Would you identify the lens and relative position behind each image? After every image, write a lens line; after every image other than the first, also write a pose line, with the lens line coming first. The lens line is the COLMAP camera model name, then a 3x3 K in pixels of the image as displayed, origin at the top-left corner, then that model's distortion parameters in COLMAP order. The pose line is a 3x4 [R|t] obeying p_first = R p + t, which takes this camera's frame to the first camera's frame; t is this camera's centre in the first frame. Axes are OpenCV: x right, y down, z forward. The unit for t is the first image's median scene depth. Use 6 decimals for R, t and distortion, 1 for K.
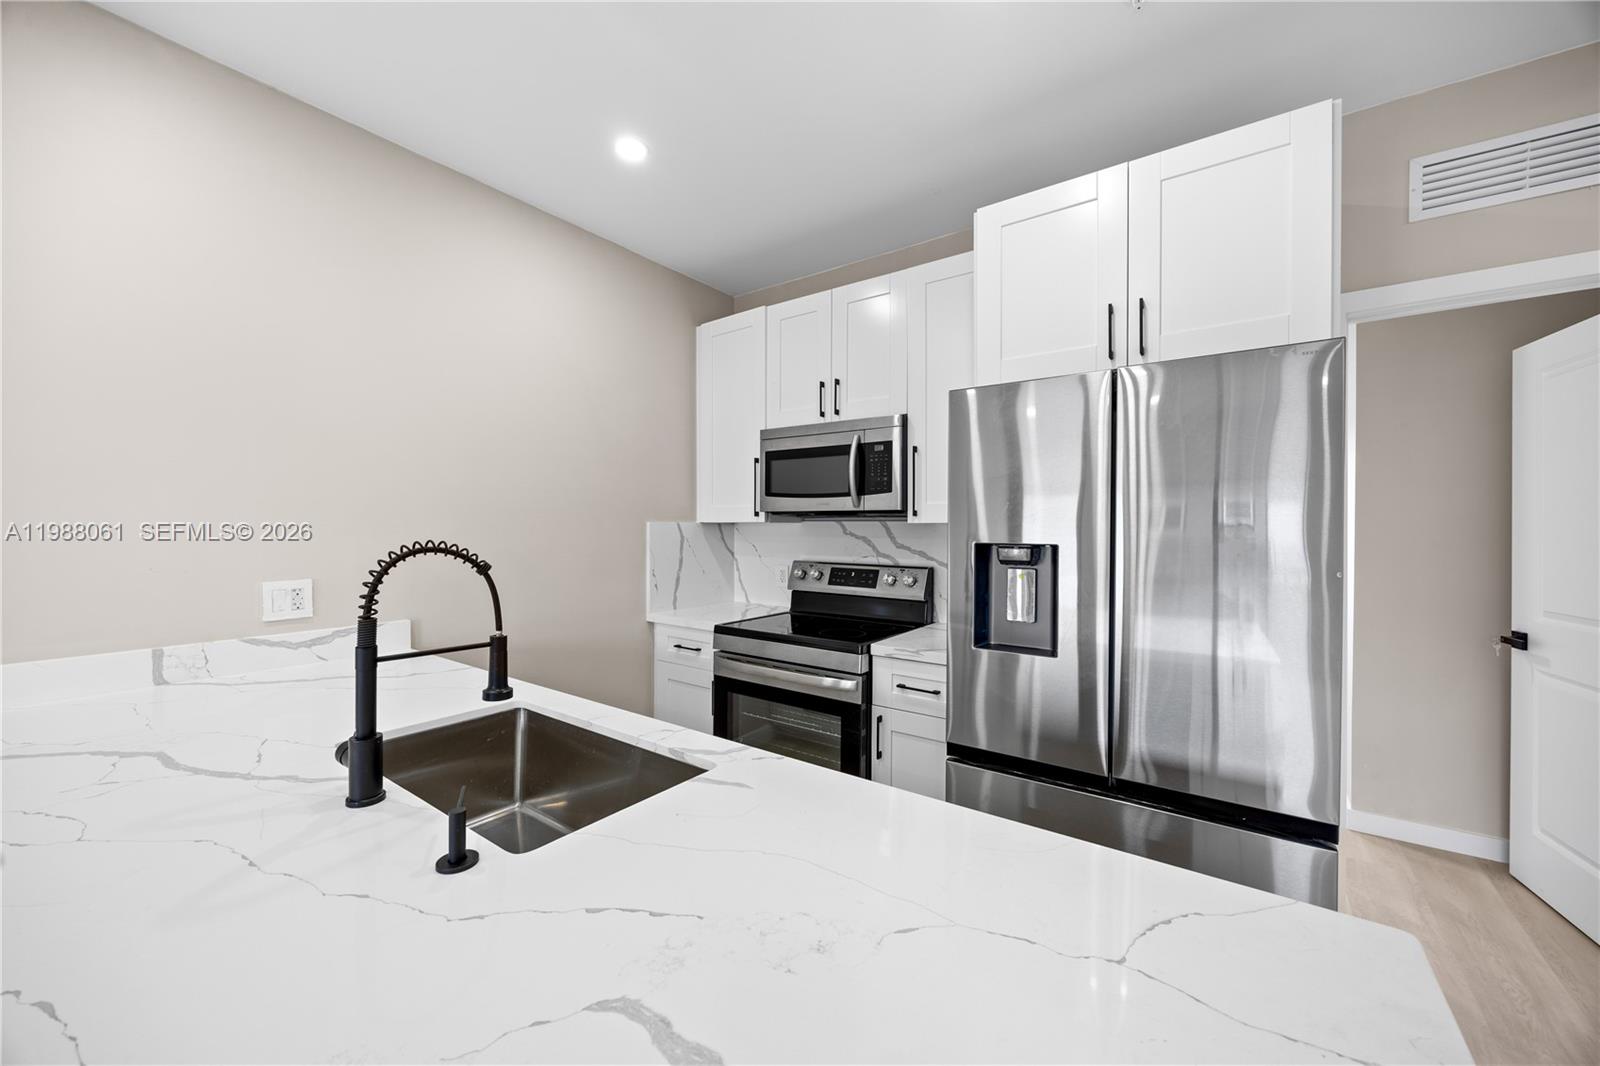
lens RADIAL K [[607.2, 0, 796.2], [0, 607.2, 532.4], [0, 0, 1]] dist [-0.000708, -0.000093]
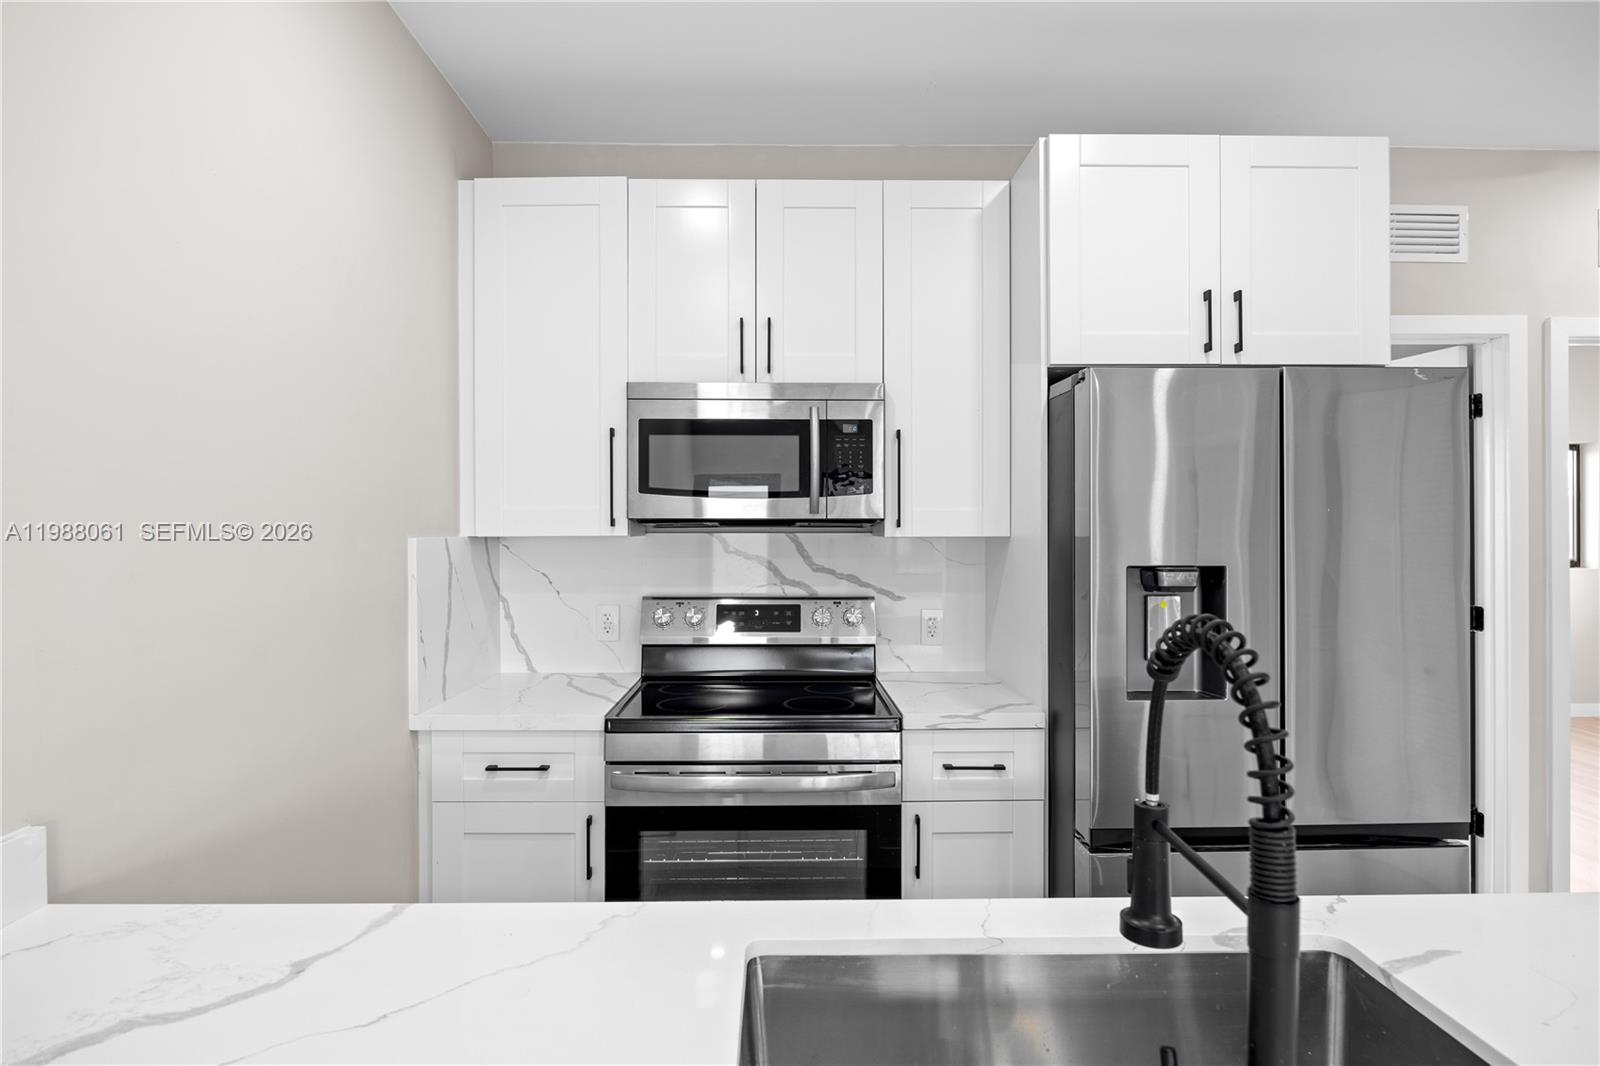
lens RADIAL K [[834.2, 0, 792.6], [0, 834.2, 530.2], [0, 0, 1]] dist [-0.000704, -0.000492]
pose [[0.797022, -0.004918, 0.603931, -0.484280], [0.010497, 0.999929, -0.005710, -0.018485], [-0.603860, 0.010891, 0.797016, 0.280841]]
